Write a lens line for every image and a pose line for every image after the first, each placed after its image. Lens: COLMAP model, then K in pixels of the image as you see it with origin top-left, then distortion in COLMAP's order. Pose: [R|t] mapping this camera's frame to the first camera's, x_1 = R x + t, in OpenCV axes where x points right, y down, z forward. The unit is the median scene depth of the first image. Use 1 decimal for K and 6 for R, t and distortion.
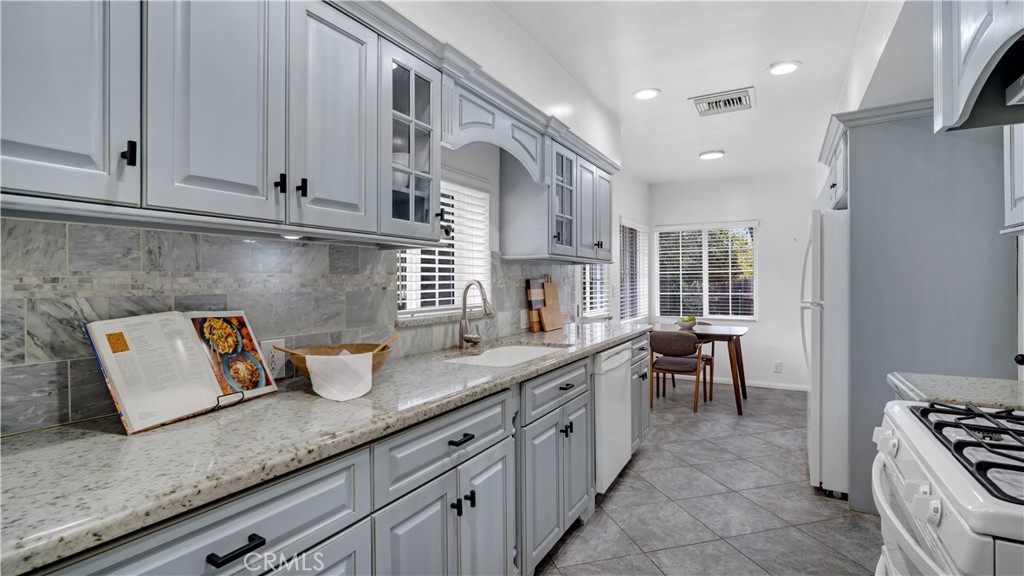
lens RADIAL K [[473.8, 0, 516.3], [0, 473.8, 284.3], [0, 0, 1]] dist [-0.008785, 0.000205]
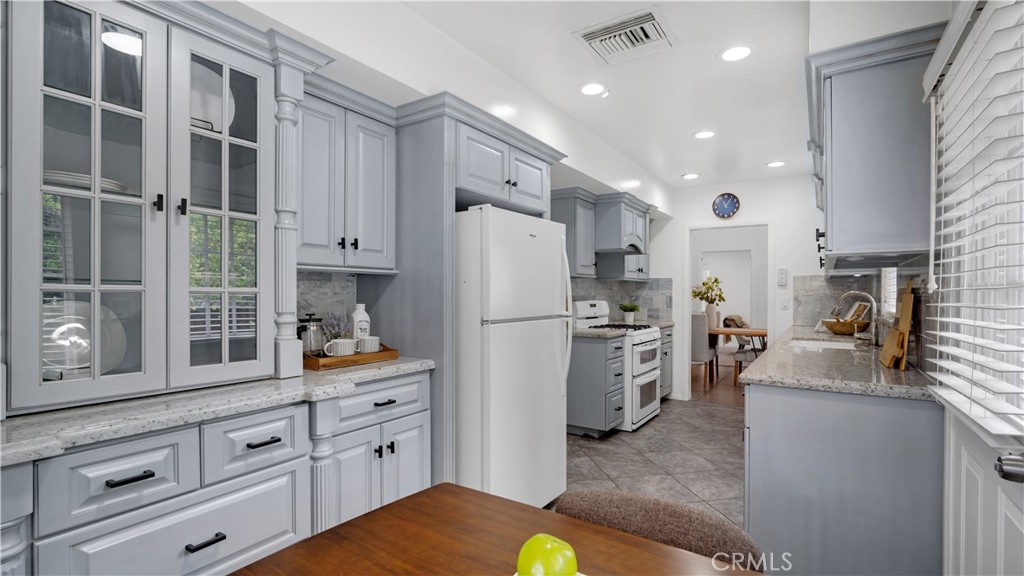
lens RADIAL K [[472.6, 0, 511.0], [0, 472.6, 292.5], [0, 0, 1]] dist [-0.004346, -0.000170]
pose [[-0.996810, 0.003865, 0.079711, 0.951450], [0.003941, 0.999992, 0.000794, -0.013320], [-0.079708, 0.001106, -0.996818, 2.941309]]
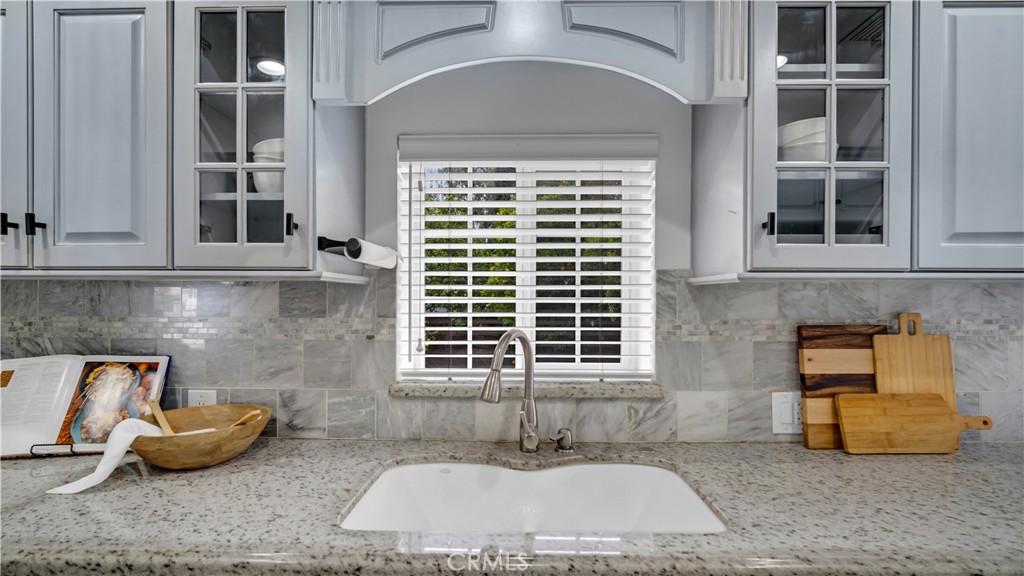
lens RADIAL K [[451.0, 0, 513.5], [0, 451.0, 302.4], [0, 0, 1]] dist [-0.008179, 0.000016]
pose [[0.478625, 0.011604, -0.877943, 0.437913], [-0.011404, 0.999910, 0.006998, -0.053531], [0.877945, 0.006663, 0.478715, 0.914470]]
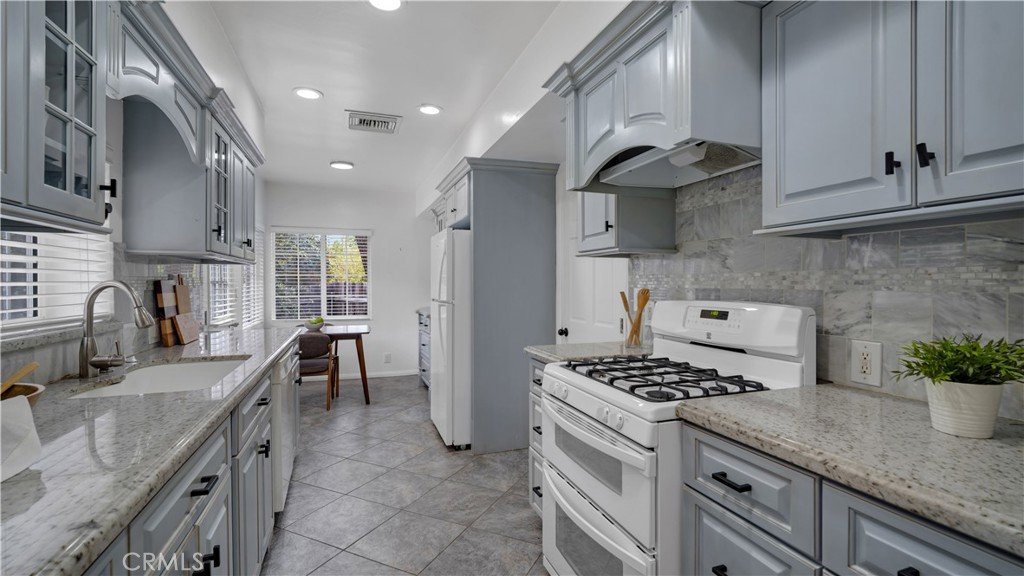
lens RADIAL K [[455.8, 0, 512.0], [0, 455.8, 288.0], [0, 0, 1]] dist [-0.006745, 0.000189]
pose [[0.654215, -0.003157, 0.756302, -0.262345], [0.001809, 0.999995, 0.002609, 0.001488], [-0.756307, -0.000339, 0.654217, 0.096627]]
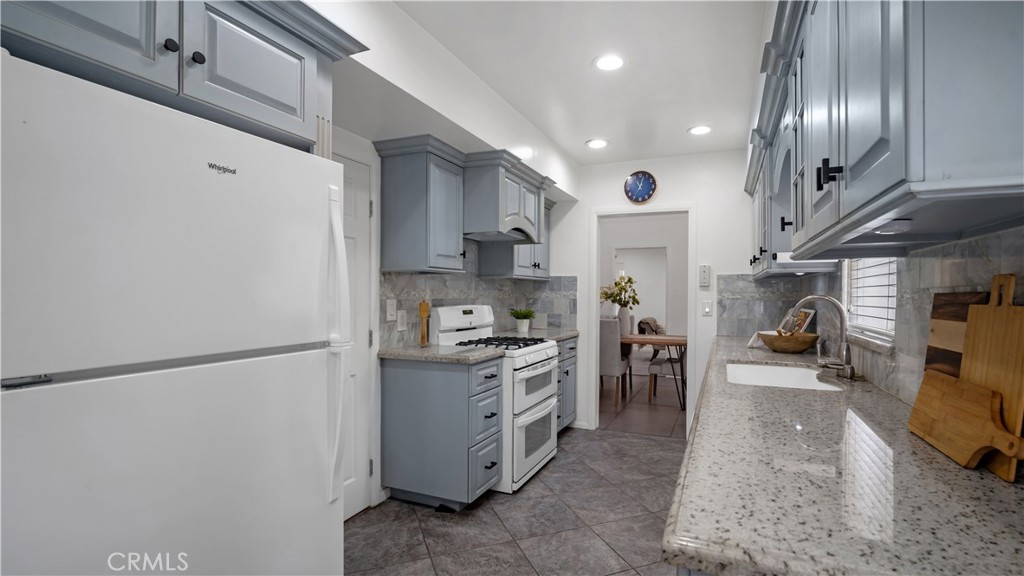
lens RADIAL K [[468.7, 0, 530.9], [0, 468.7, 294.4], [0, 0, 1]] dist [-0.003496, -0.000081]
pose [[-0.993392, 0.000756, -0.114764, 0.682304], [0.000101, 0.999984, 0.005710, -0.020025], [0.114767, 0.005660, -0.993376, 2.225151]]
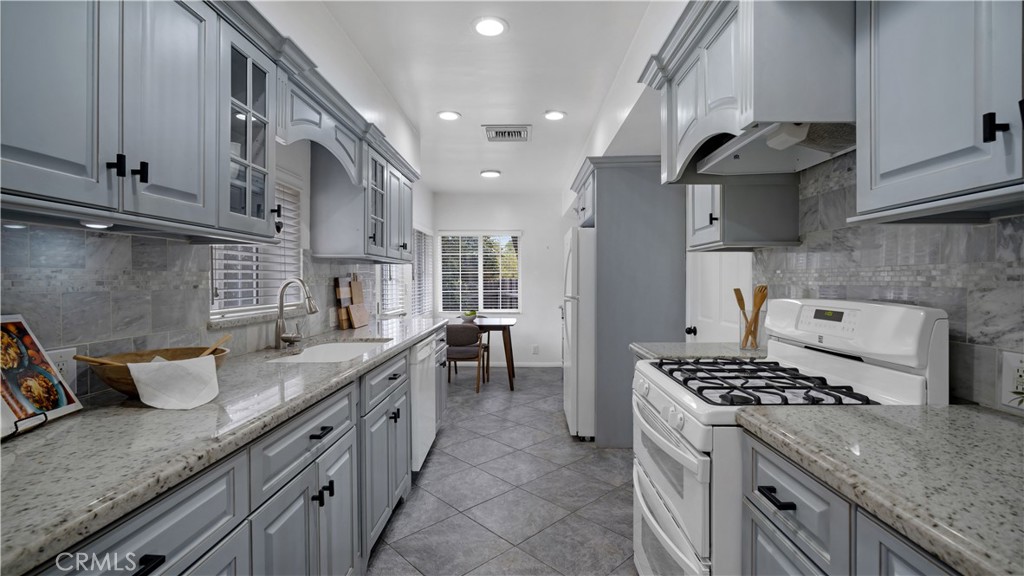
lens RADIAL K [[449.9, 0, 515.1], [0, 449.9, 284.3], [0, 0, 1]] dist [-0.004719, 0.000703]
pose [[0.879899, -0.000863, 0.475159, -0.157569], [-0.000143, 0.999998, 0.002080, 0.002200], [-0.475160, -0.001898, 0.879897, -0.045960]]
